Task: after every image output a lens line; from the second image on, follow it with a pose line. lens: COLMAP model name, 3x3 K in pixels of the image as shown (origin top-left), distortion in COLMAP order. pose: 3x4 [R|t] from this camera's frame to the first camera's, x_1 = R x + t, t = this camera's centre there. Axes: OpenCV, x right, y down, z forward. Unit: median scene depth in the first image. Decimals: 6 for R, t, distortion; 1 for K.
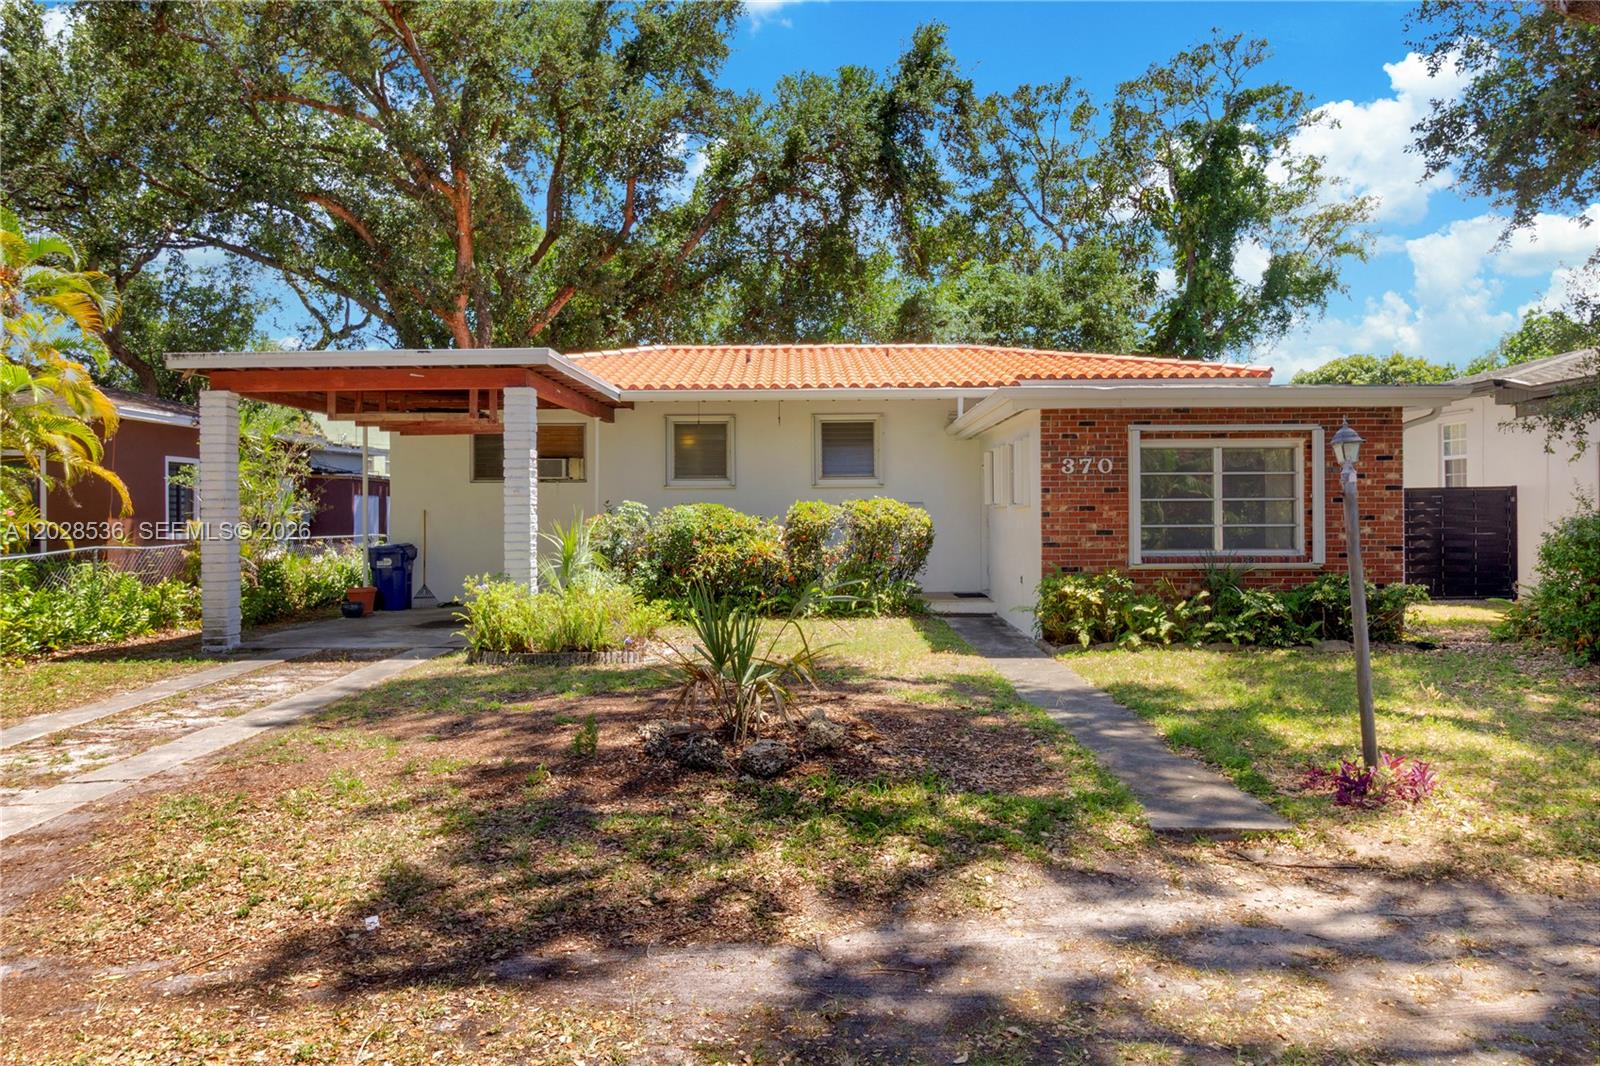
lens RADIAL K [[1222.9, 0, 811.7], [0, 1222.9, 521.9], [0, 0, 1]] dist [0.006977, 0.001000]
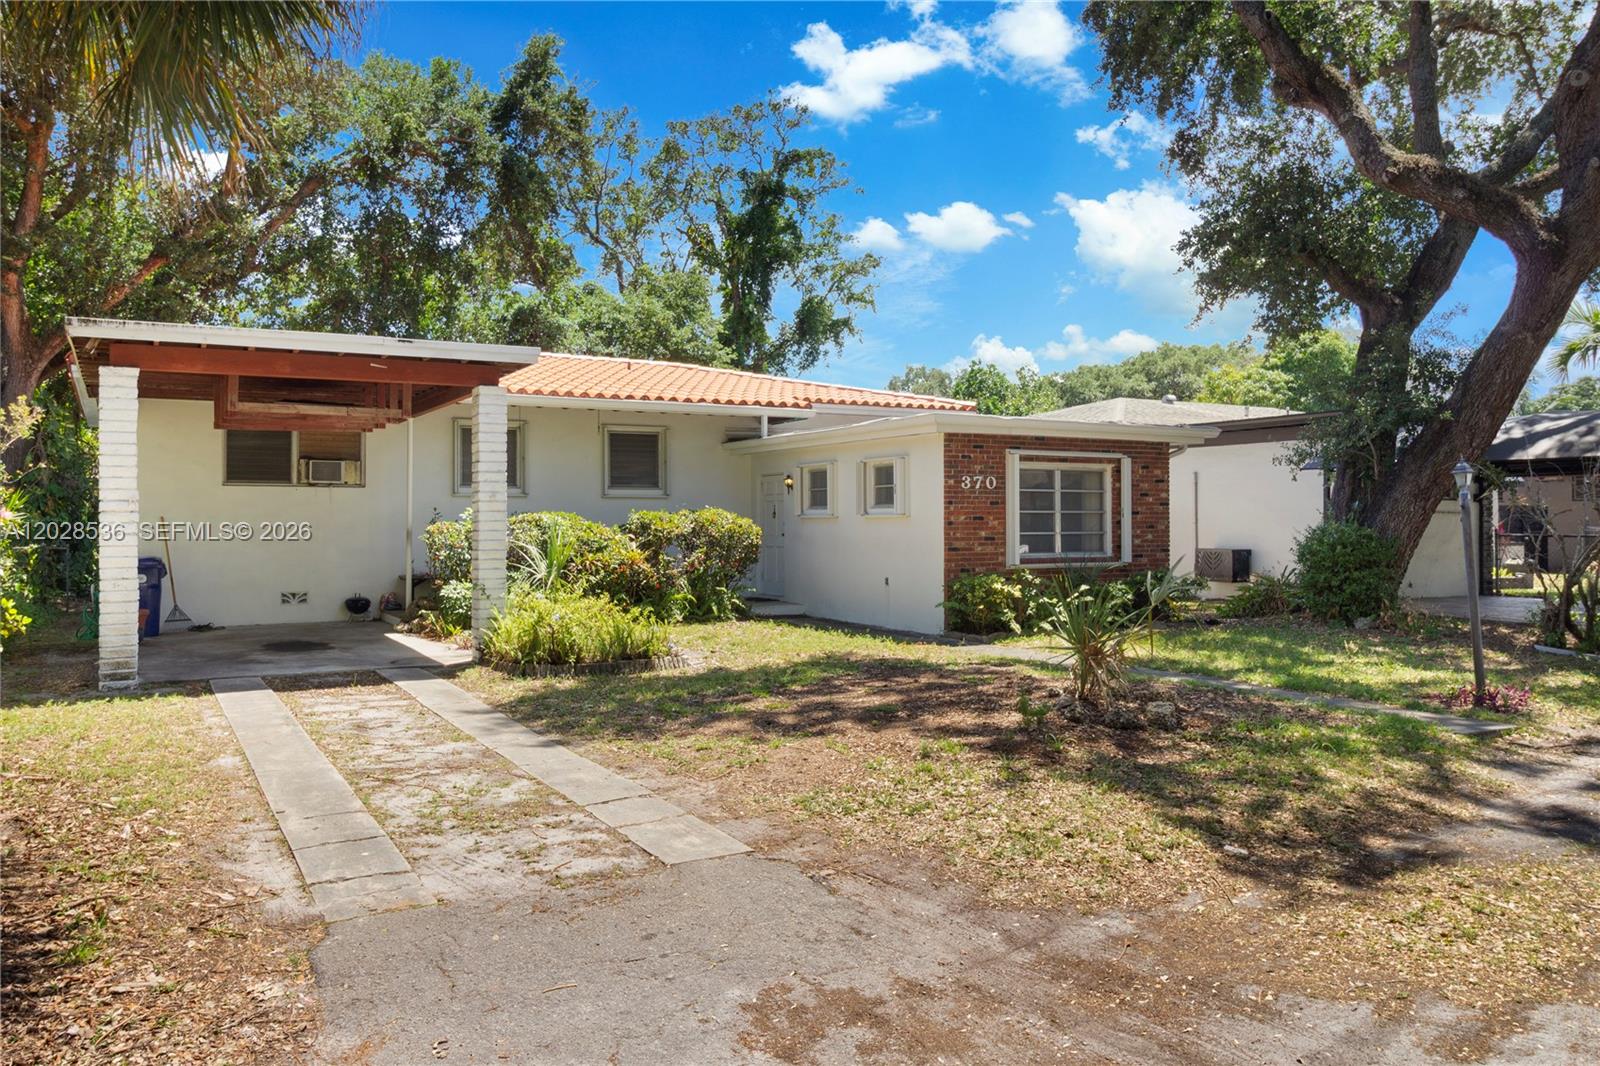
lens RADIAL K [[1222.9, 0, 806.8], [0, 1222.9, 534.0], [0, 0, 1]] dist [0.006977, 0.001000]
pose [[0.860036, -0.000289, 0.510233, -0.516601], [0.000879, 0.999999, -0.000915, 0.004957], [-0.510233, 0.001235, 0.860036, 0.066752]]
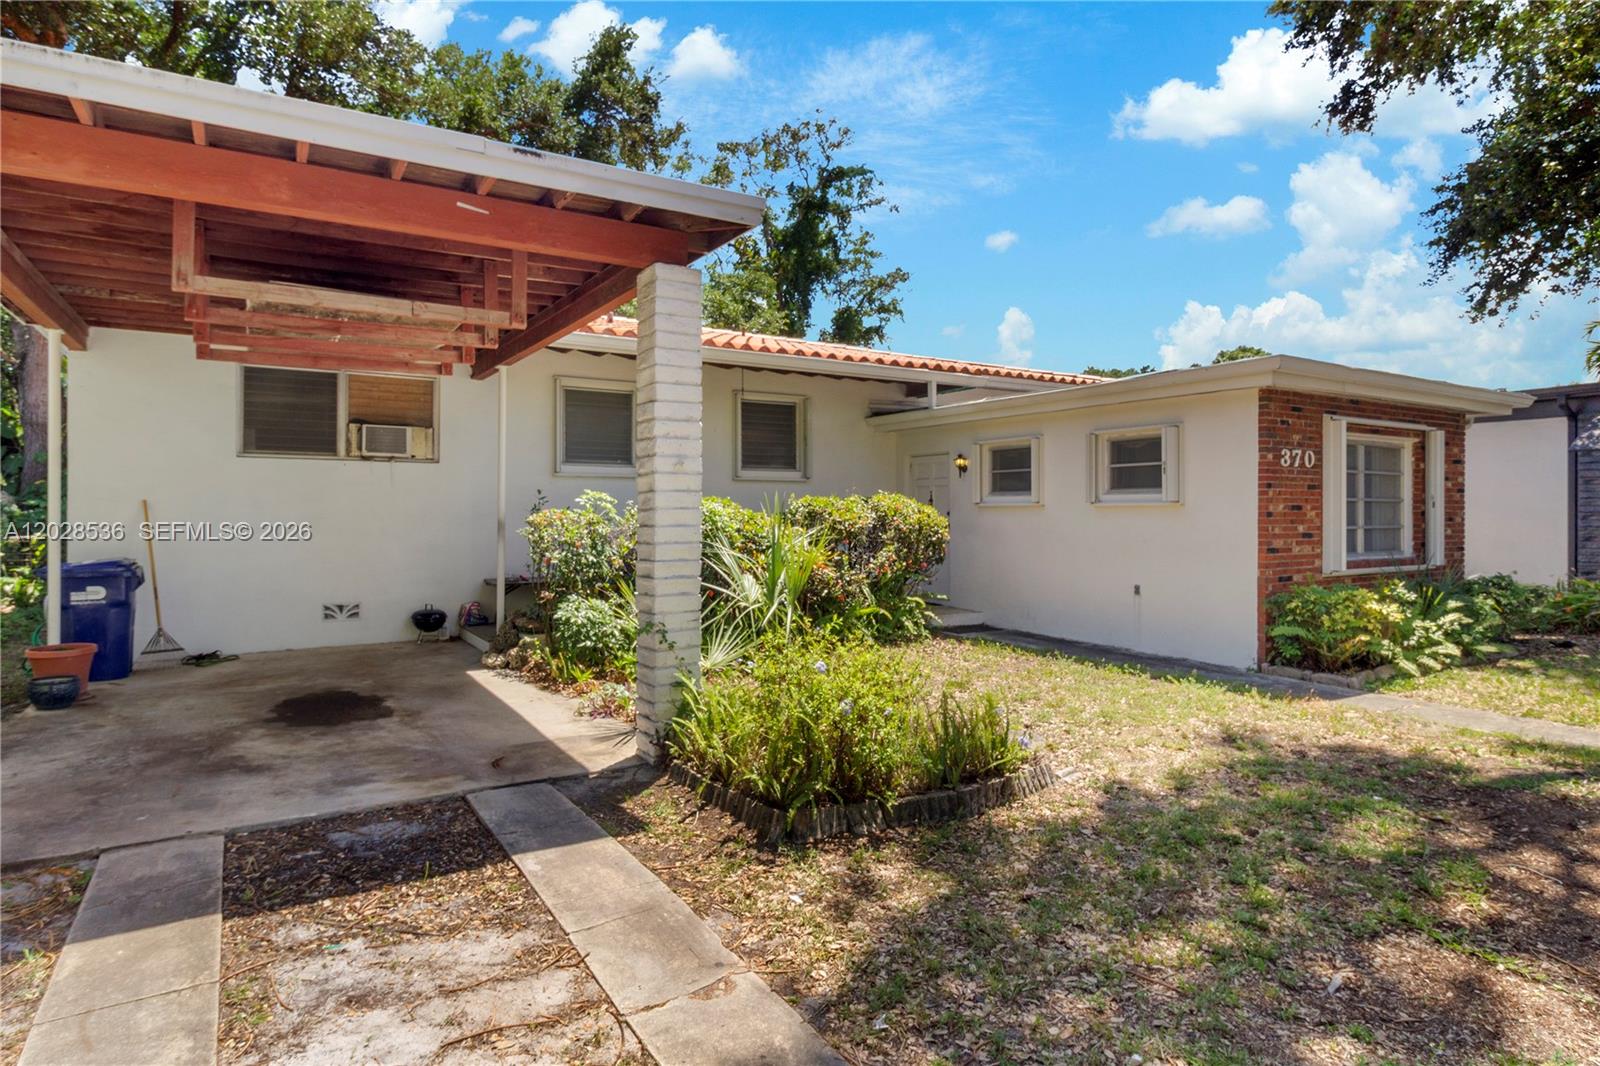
lens RADIAL K [[902.9, 0, 807.3], [0, 902.9, 522.2], [0, 0, 1]] dist [0.008217, -0.000556]
pose [[0.835105, 0.000849, 0.550090, -0.410023], [-0.002771, 0.999993, 0.002664, -0.001550], [-0.550084, -0.003749, 0.835101, 0.651029]]
